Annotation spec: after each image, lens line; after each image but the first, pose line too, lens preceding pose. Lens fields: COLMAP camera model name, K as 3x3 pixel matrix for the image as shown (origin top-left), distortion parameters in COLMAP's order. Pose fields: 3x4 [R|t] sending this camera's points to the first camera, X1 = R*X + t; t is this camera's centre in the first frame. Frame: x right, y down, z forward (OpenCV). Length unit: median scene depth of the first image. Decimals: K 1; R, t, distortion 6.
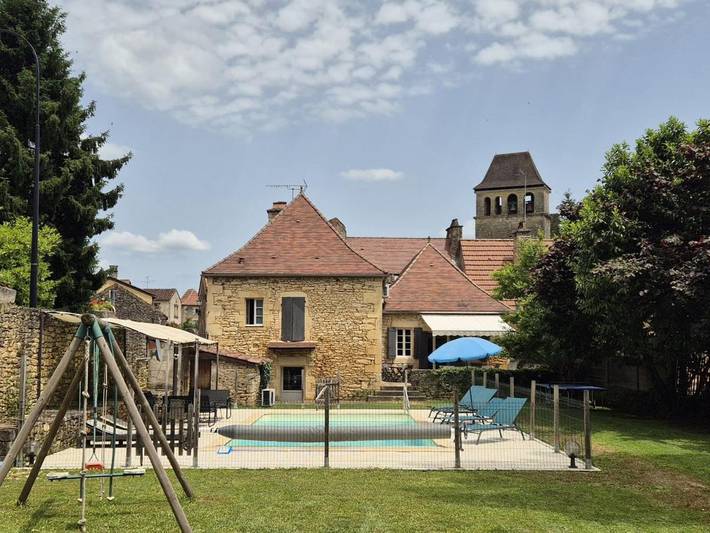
lens RADIAL K [[830.4, 0, 355.0], [0, 830.4, 266.5], [0, 0, 1]] dist [-0.004608, -0.002753]
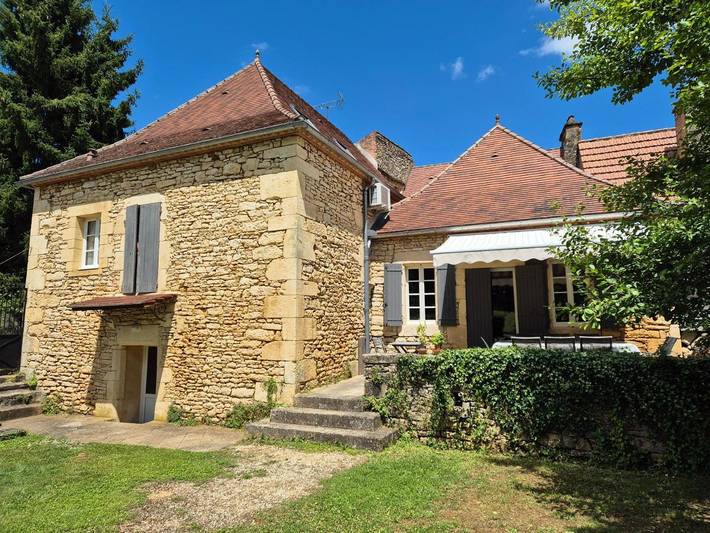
lens RADIAL K [[476.0, 0, 354.5], [0, 476.0, 258.3], [0, 0, 1]] dist [0.075461, -0.057562]
pose [[0.911013, -0.071511, -0.406130, 0.140610], [0.056289, 0.997196, -0.049321, 0.081897], [0.408518, 0.022071, 0.912483, 0.720151]]
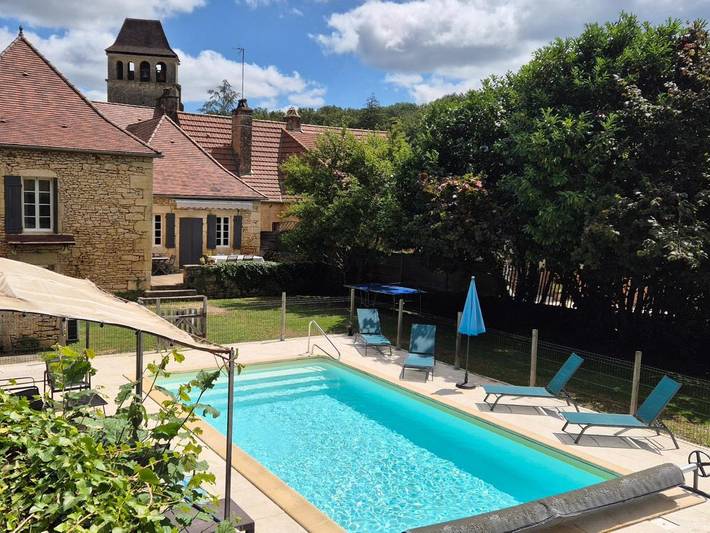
lens RADIAL K [[694.4, 0, 355.0], [0, 694.4, 266.5], [0, 0, 1]] dist [0.008710, 0.003960]
pose [[0.844283, -0.022263, 0.535434, -0.158098], [-0.082054, 0.981985, 0.170215, -0.014077], [-0.529578, -0.187644, 0.827247, 0.266529]]
